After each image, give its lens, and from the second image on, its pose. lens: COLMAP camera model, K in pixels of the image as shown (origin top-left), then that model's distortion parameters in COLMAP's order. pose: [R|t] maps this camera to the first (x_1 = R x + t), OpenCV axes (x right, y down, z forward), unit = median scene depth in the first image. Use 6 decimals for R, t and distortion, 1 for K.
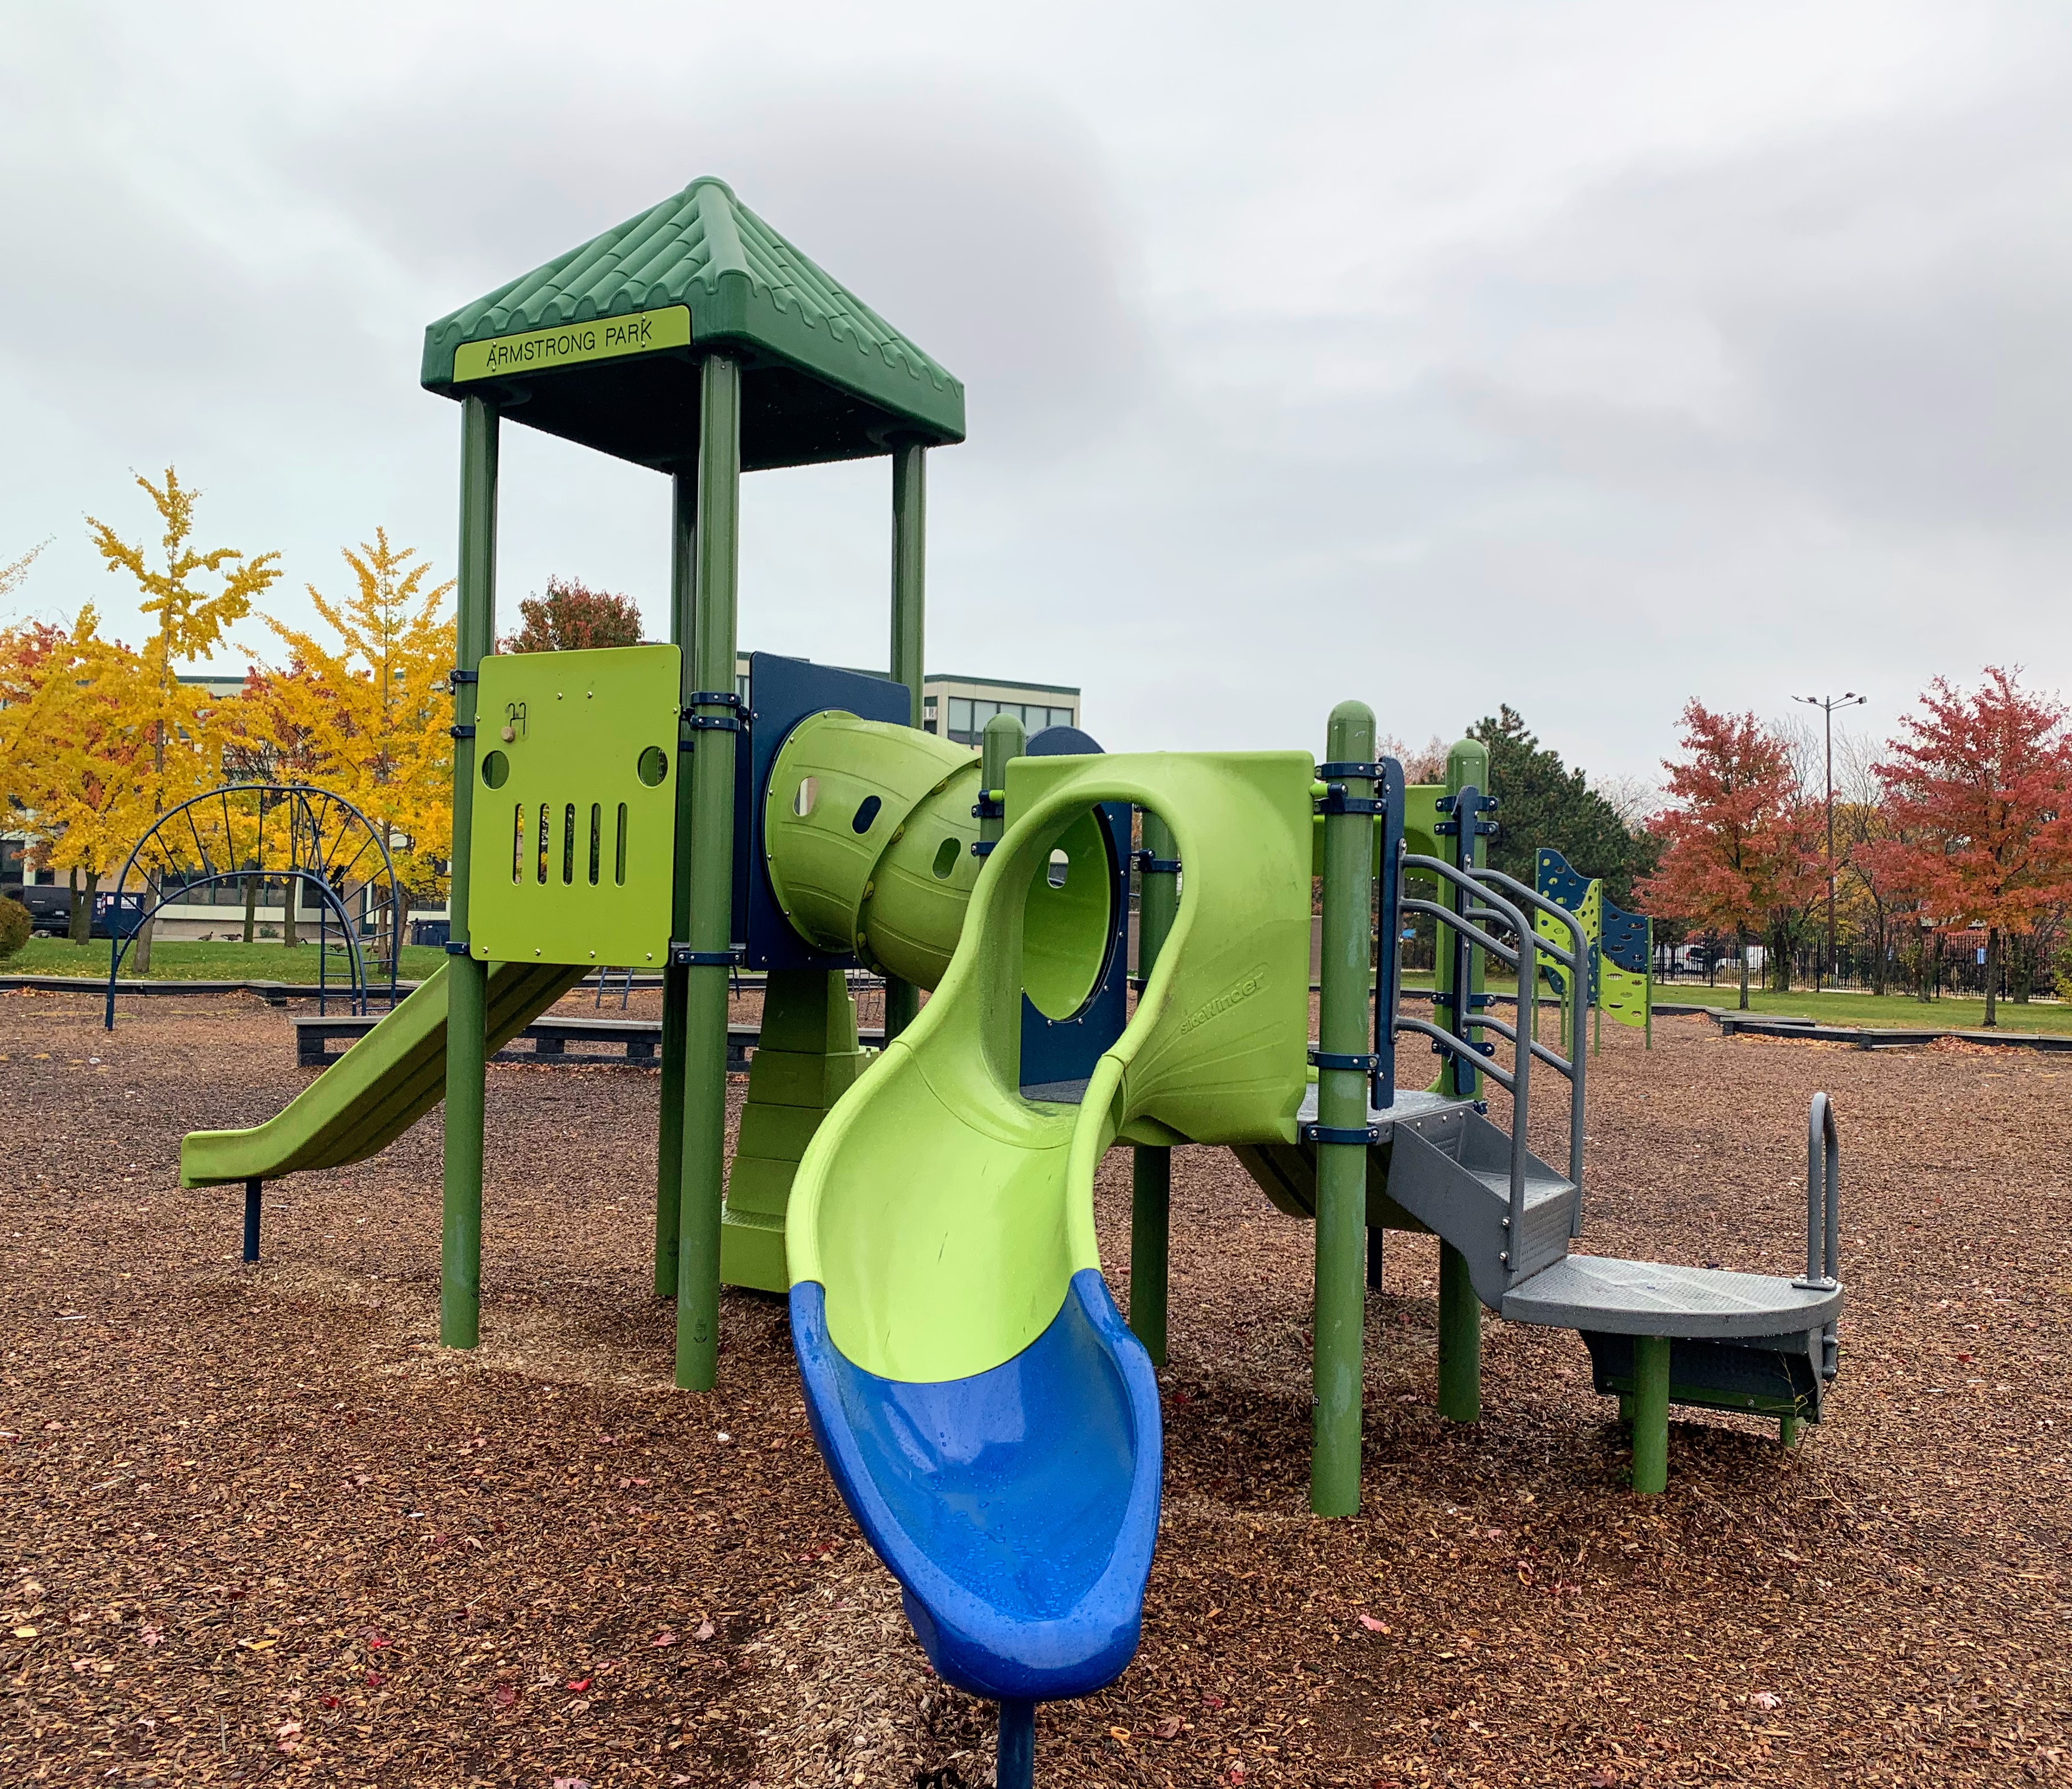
lens RADIAL K [[1870.7, 0, 1049.2], [0, 1870.7, 878.8], [0, 0, 1]] dist [0.080645, 0.003962]
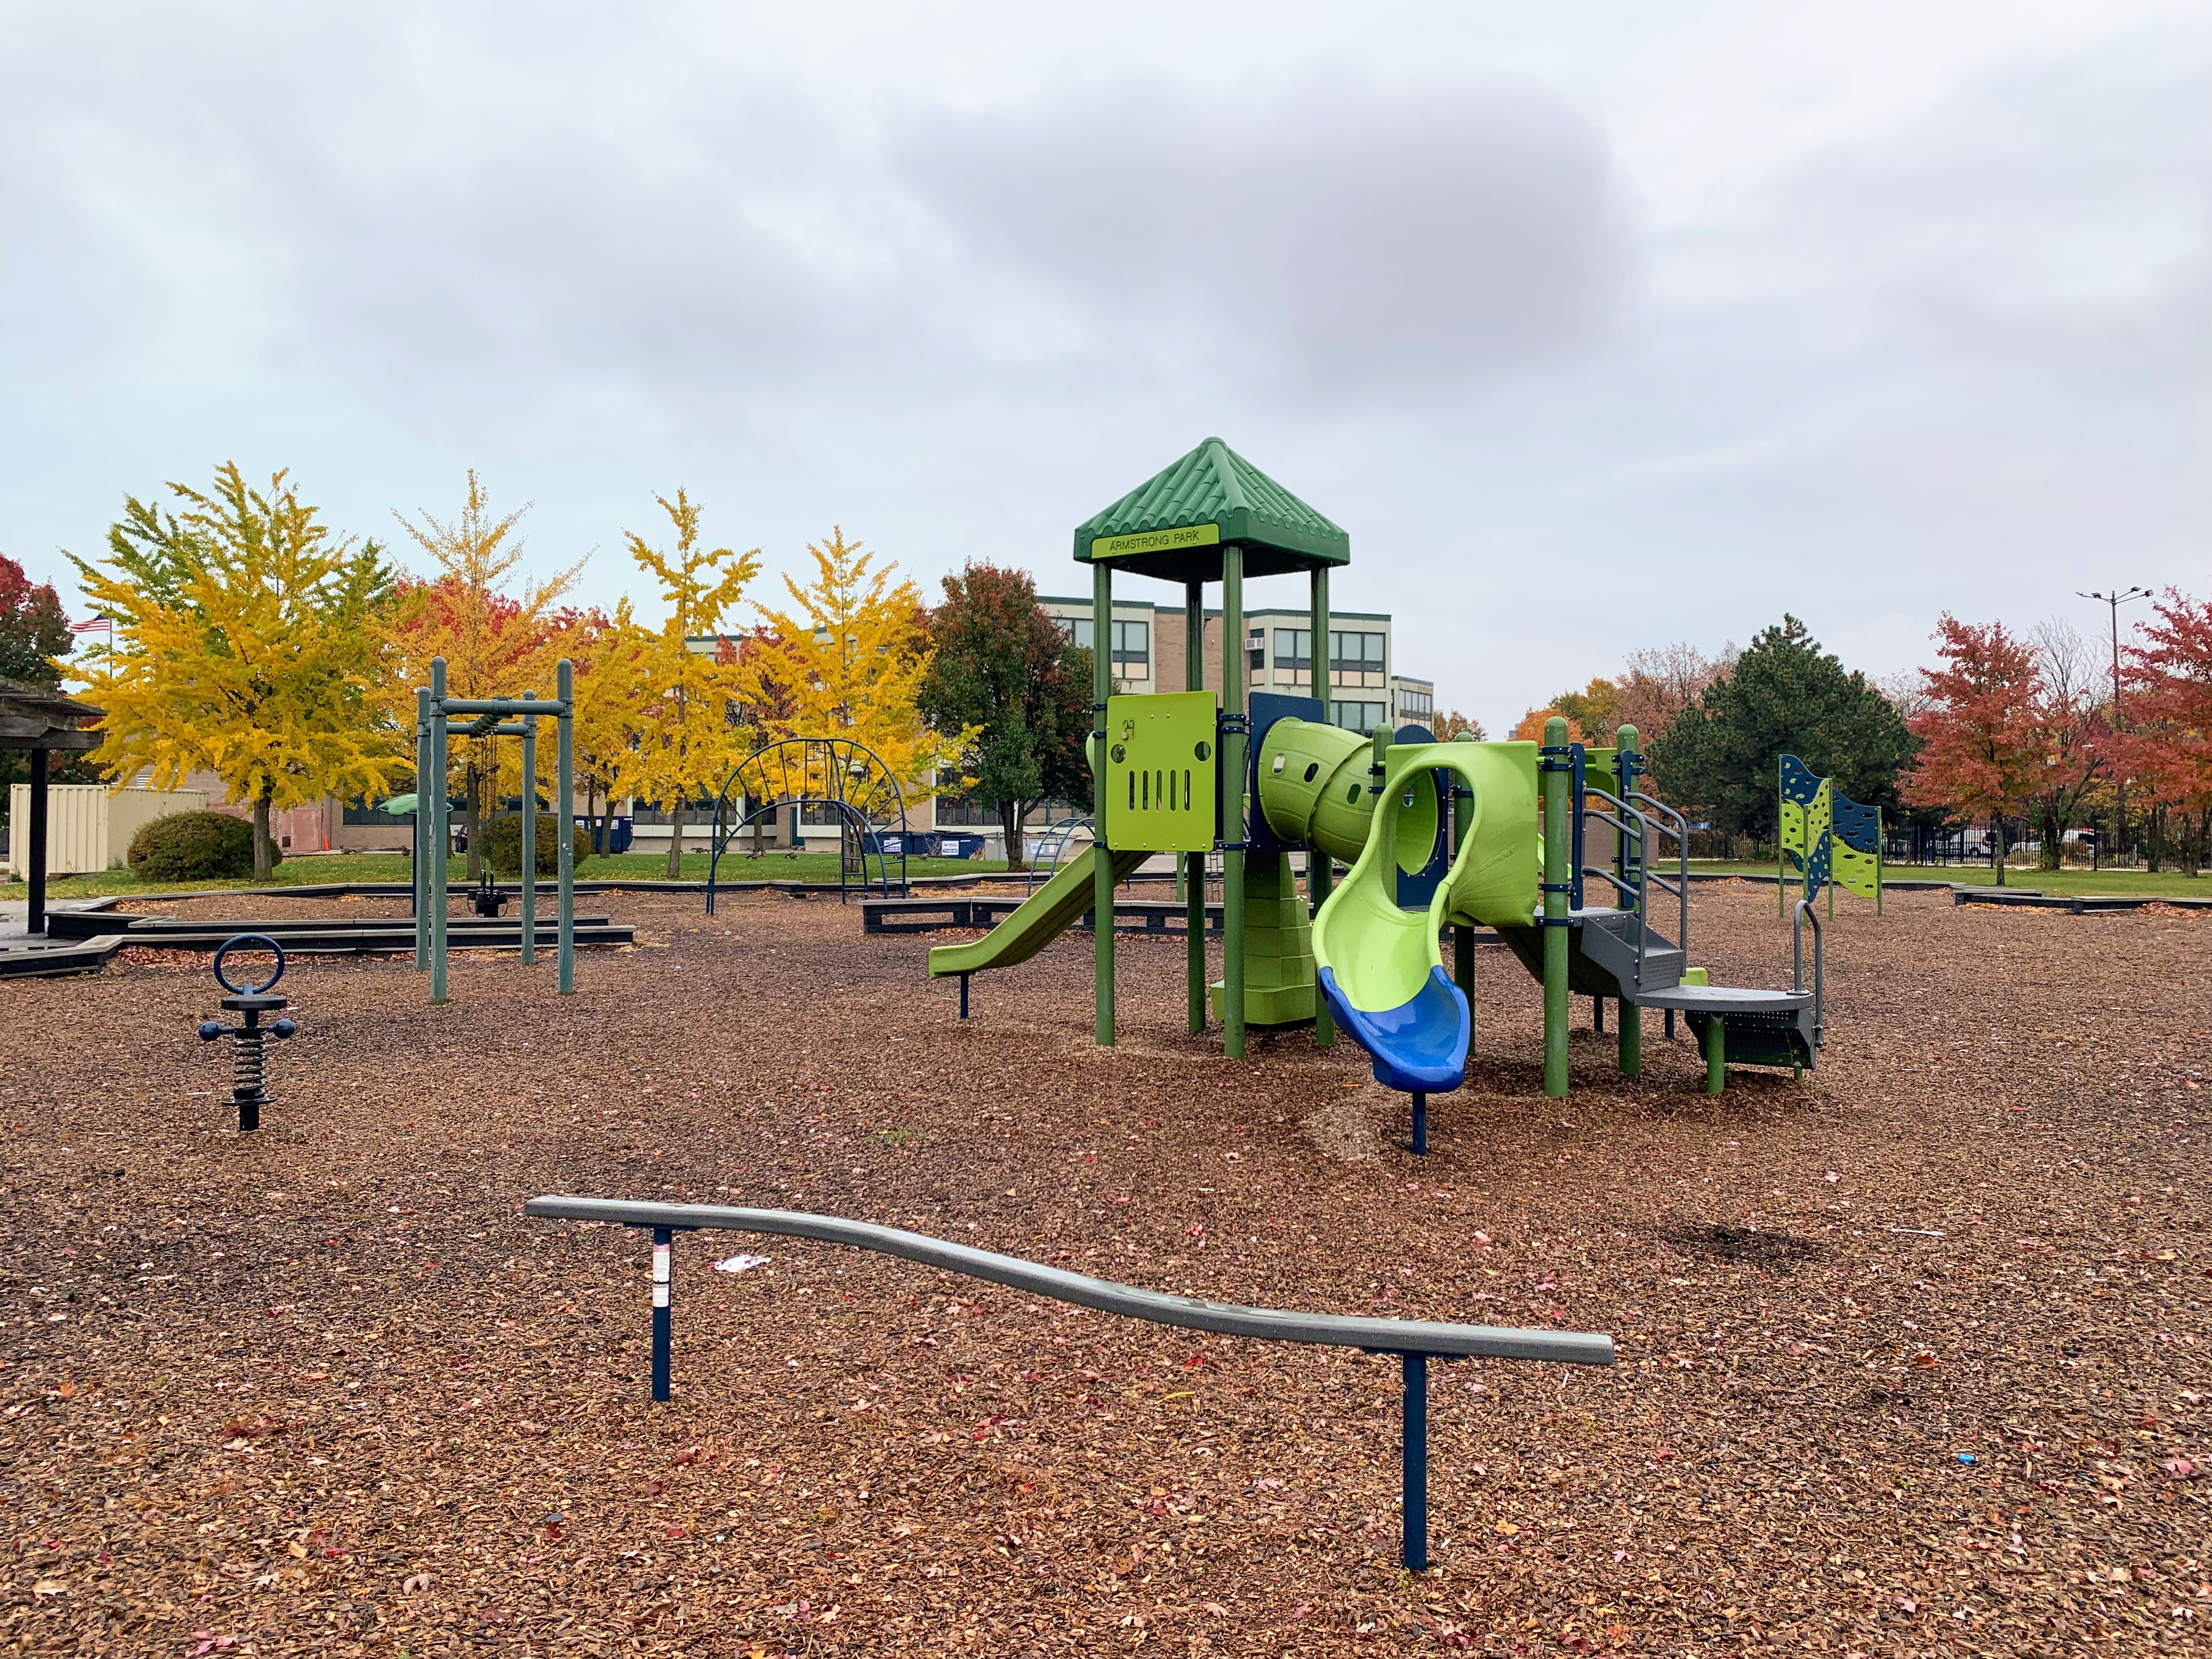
lens RADIAL K [[1650.4, 0, 1107.7], [0, 1650.4, 807.6], [0, 0, 1]] dist [0.060174, -0.039716]
pose [[0.987644, -0.024947, -0.154715, -0.020094], [0.026831, 0.999589, 0.010103, -0.010142], [0.154399, -0.014129, 0.987908, -0.369393]]
